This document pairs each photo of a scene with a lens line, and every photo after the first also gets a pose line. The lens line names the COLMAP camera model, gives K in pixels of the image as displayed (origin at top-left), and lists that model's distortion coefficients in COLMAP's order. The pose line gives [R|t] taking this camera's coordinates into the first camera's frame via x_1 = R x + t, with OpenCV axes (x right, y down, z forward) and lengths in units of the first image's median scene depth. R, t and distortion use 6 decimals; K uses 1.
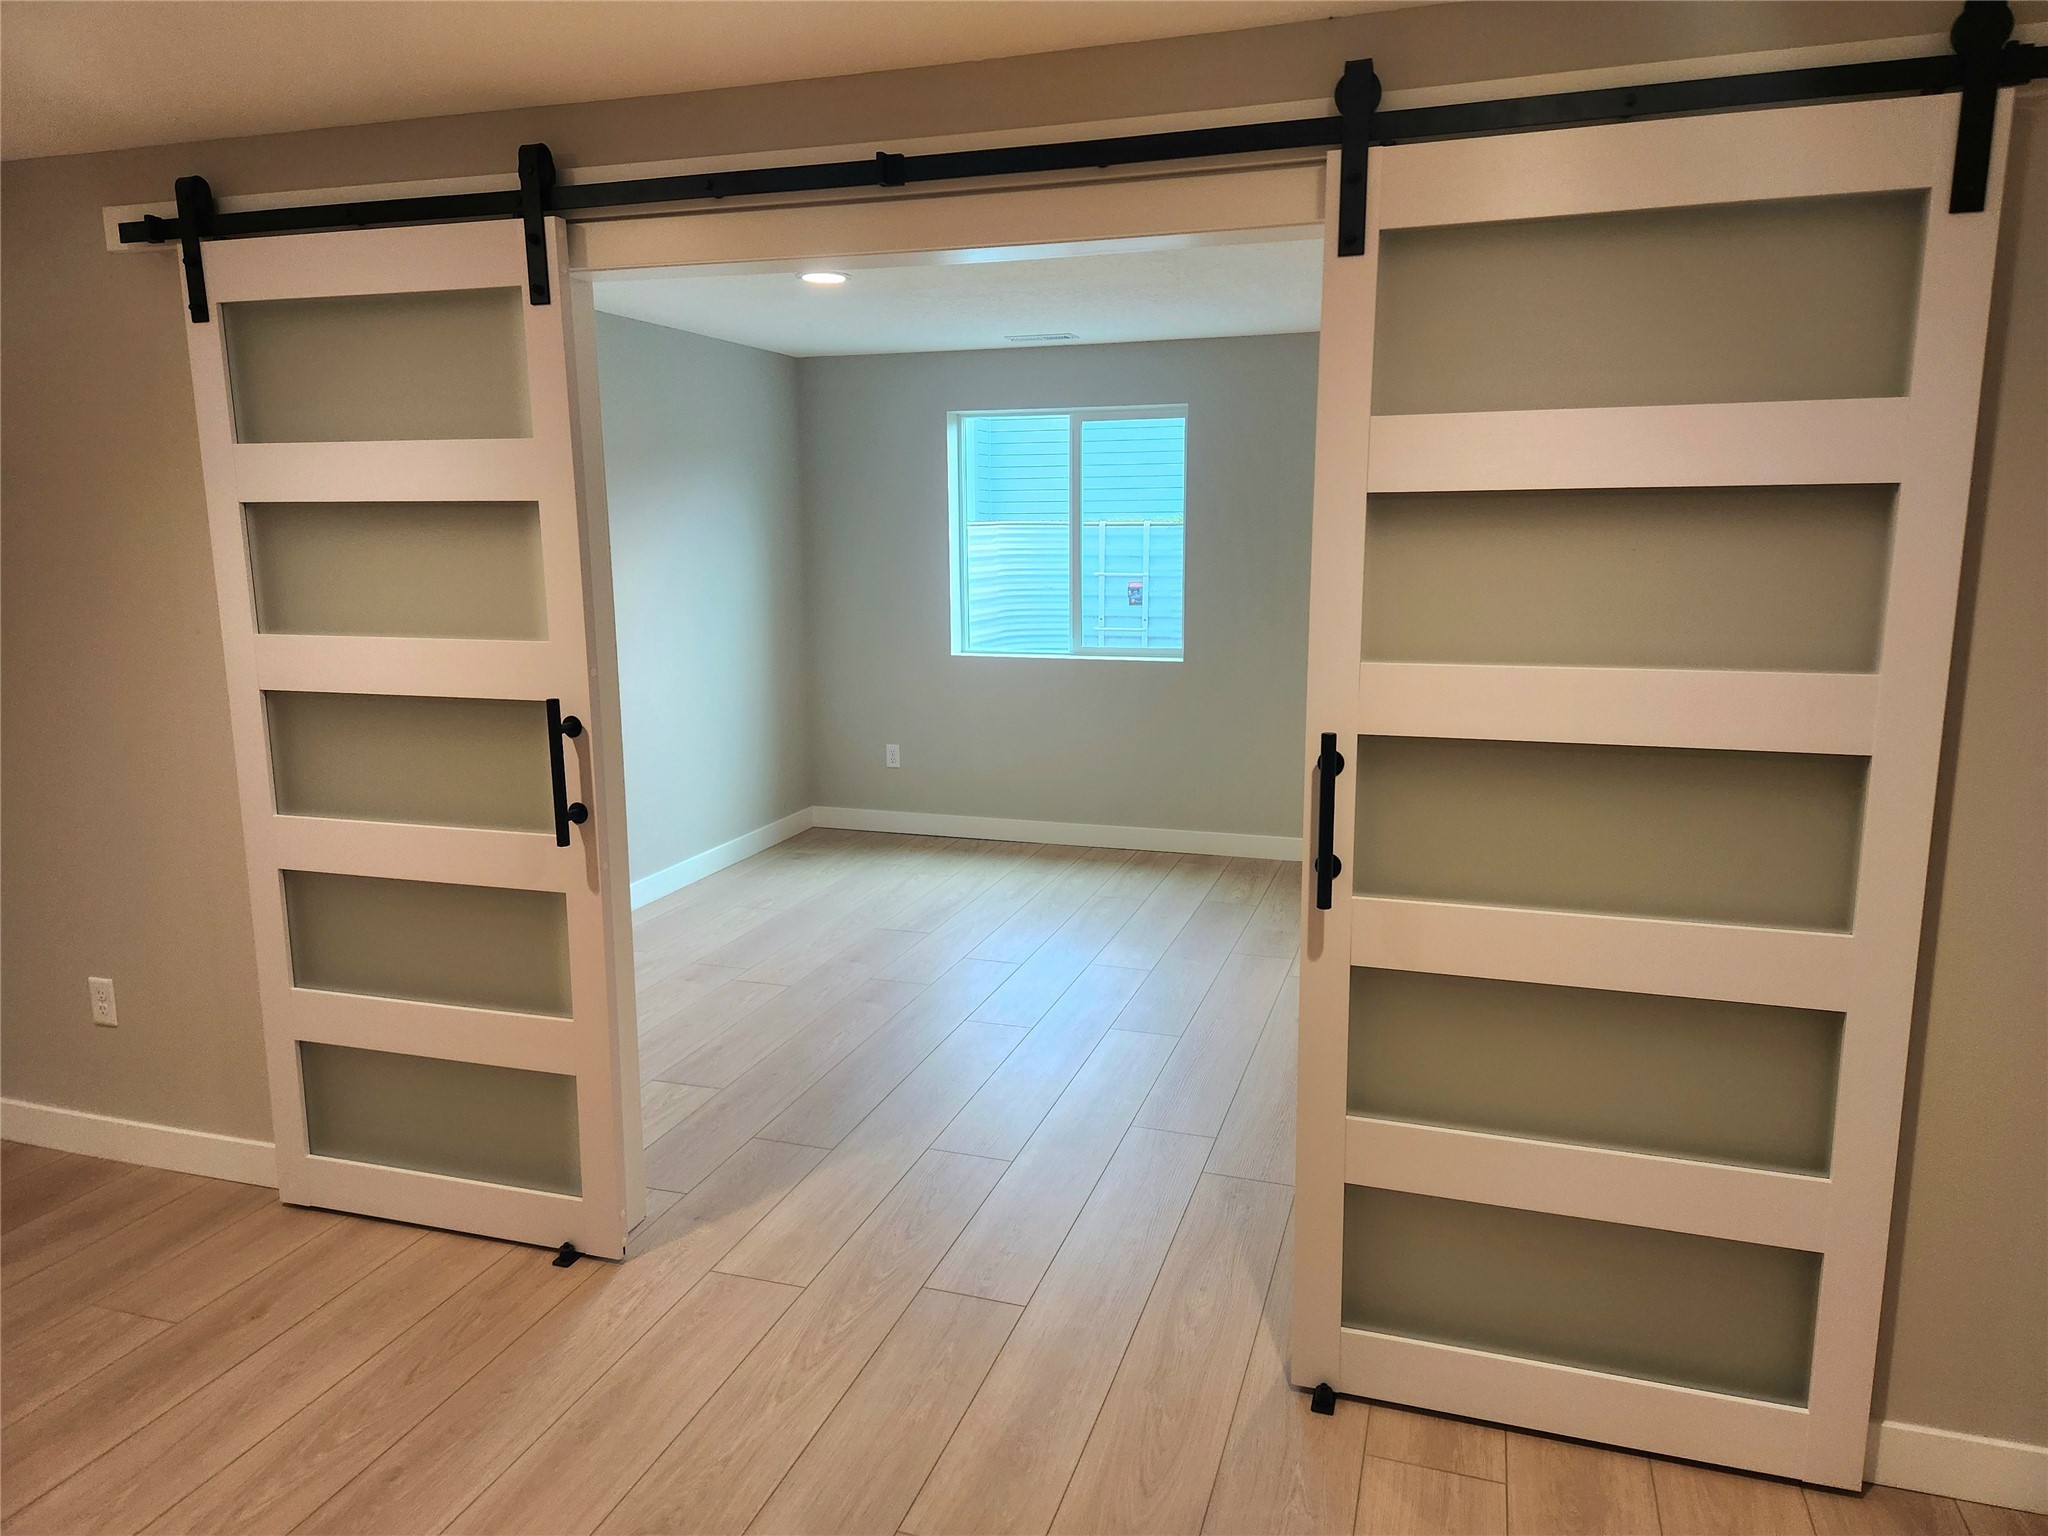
lens RADIAL K [[1362.0, 0, 1024.0], [0, 1362.0, 768.0], [0, 0, 1]] dist [0.095299, -0.090177]
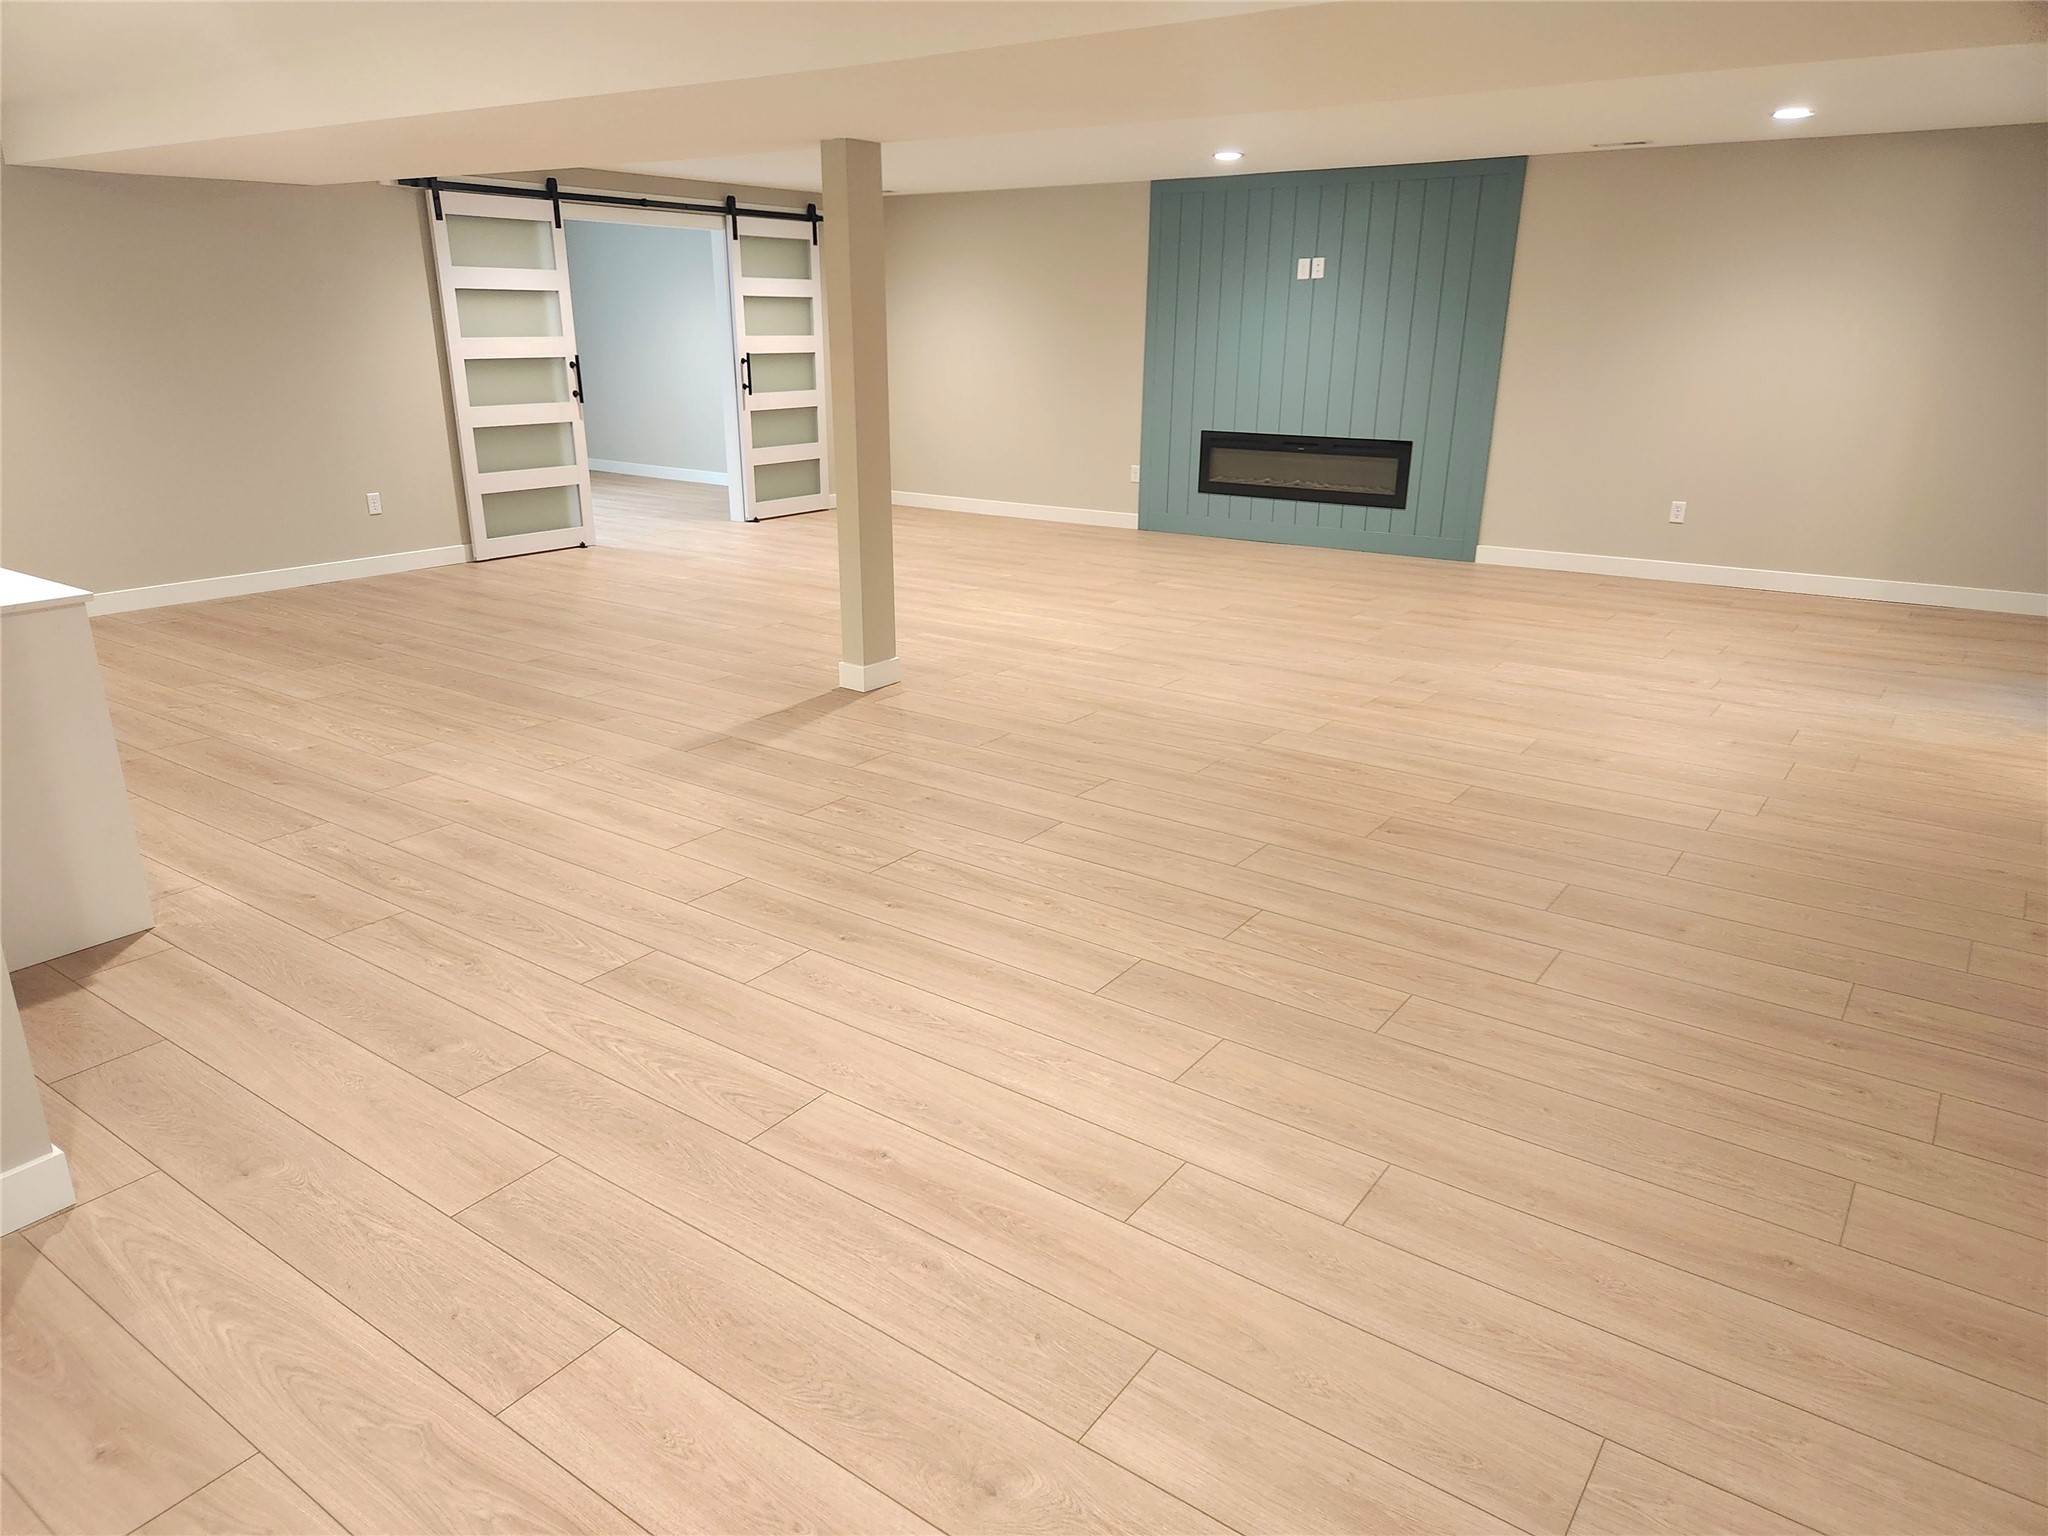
lens RADIAL K [[1362.0, 0, 1024.0], [0, 1362.0, 768.0], [0, 0, 1]] dist [0.095299, -0.090177]
pose [[0.294722, -0.294978, 0.908915, -3.708476], [0.157241, 0.953168, 0.258354, 0.226852], [-0.942557, 0.066776, 0.327302, -1.125070]]
